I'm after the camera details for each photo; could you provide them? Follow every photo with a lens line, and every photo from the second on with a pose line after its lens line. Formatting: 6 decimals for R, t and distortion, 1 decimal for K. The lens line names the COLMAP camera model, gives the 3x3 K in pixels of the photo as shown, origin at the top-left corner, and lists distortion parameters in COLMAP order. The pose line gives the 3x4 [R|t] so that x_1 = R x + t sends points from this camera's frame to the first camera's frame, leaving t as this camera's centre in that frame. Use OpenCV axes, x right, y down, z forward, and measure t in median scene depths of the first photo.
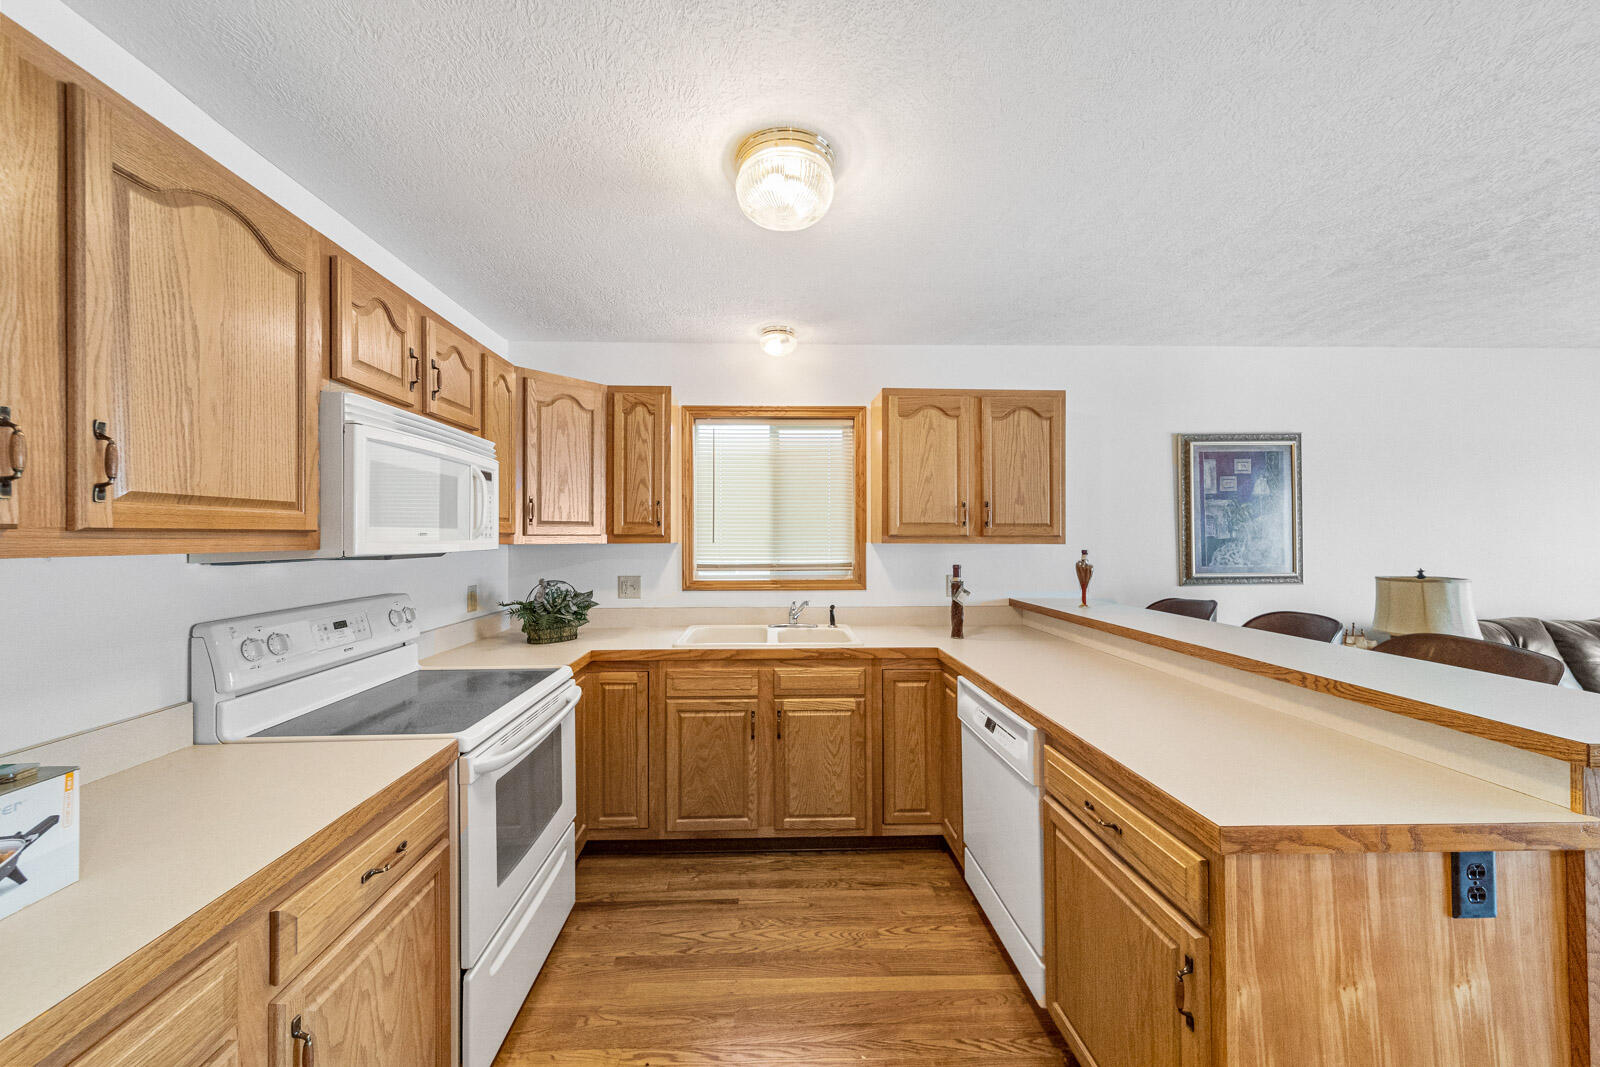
lens RADIAL K [[580.7, 0, 796.1], [0, 580.7, 530.0], [0, 0, 1]] dist [0.008500, -0.000012]
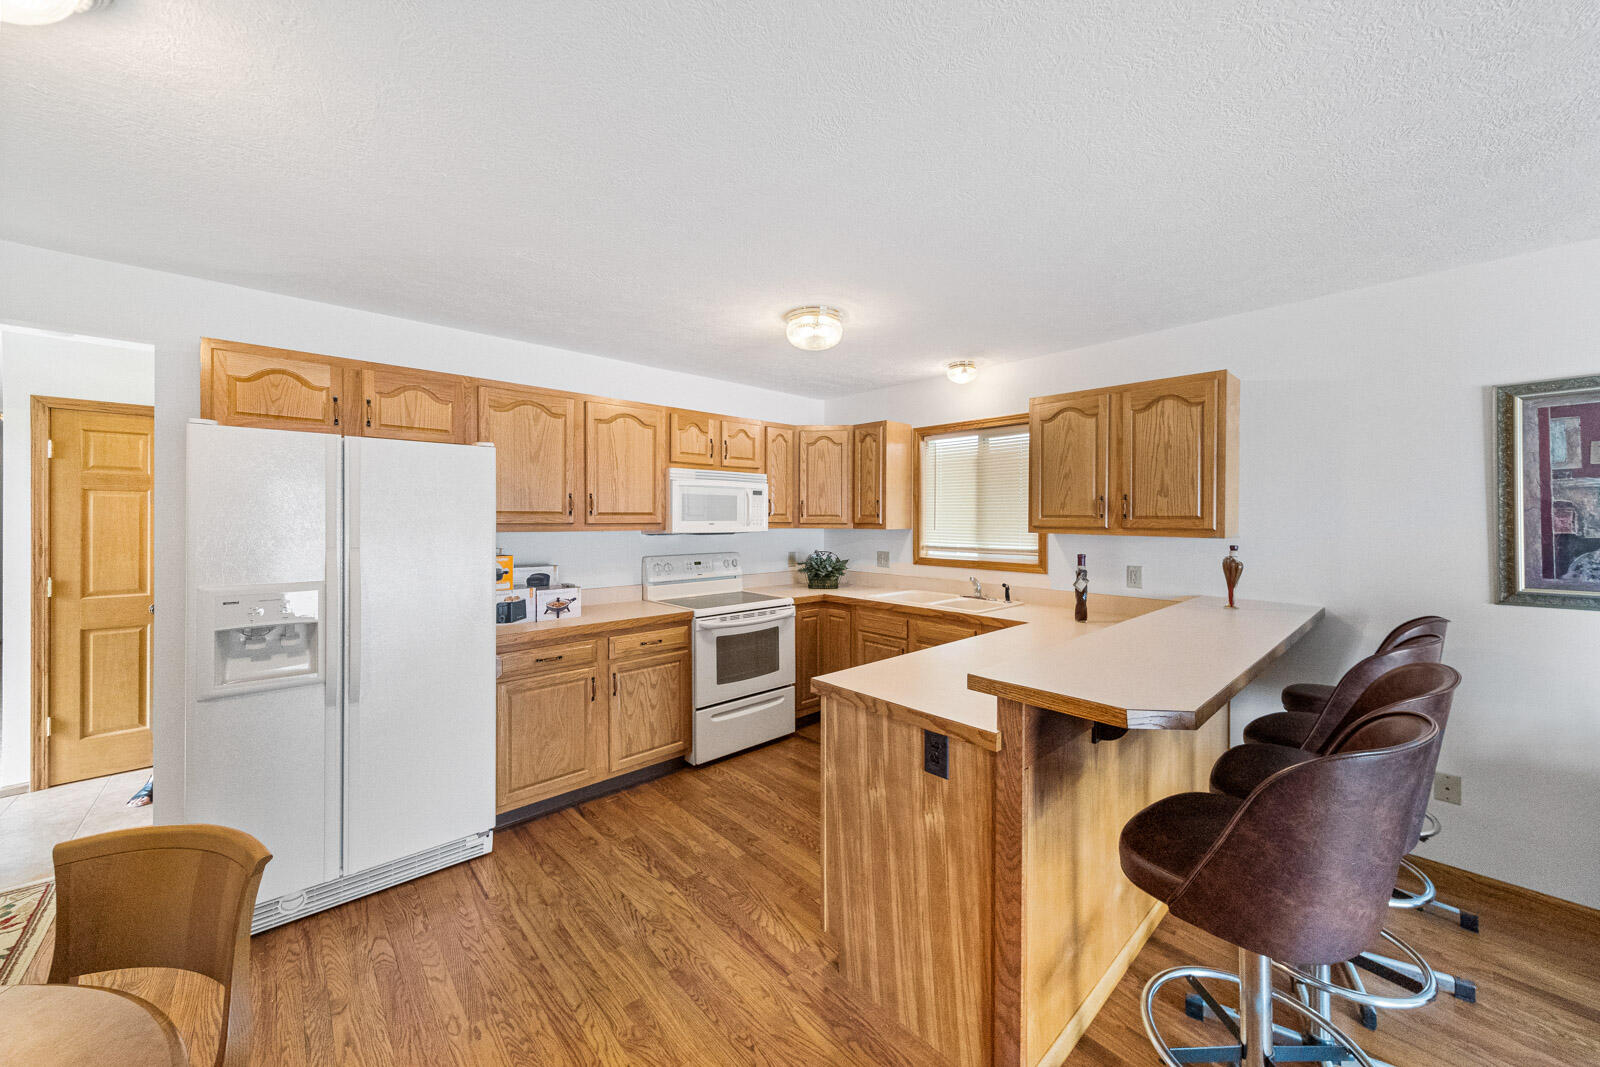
lens RADIAL K [[590.0, 0, 797.7], [0, 590.0, 516.2], [0, 0, 1]] dist [0.006570, 0.000169]
pose [[0.646728, 0.001618, -0.762719, 0.764289], [0.005455, 0.999962, 0.006747, -0.021132], [0.762701, -0.008524, 0.646695, -0.114755]]
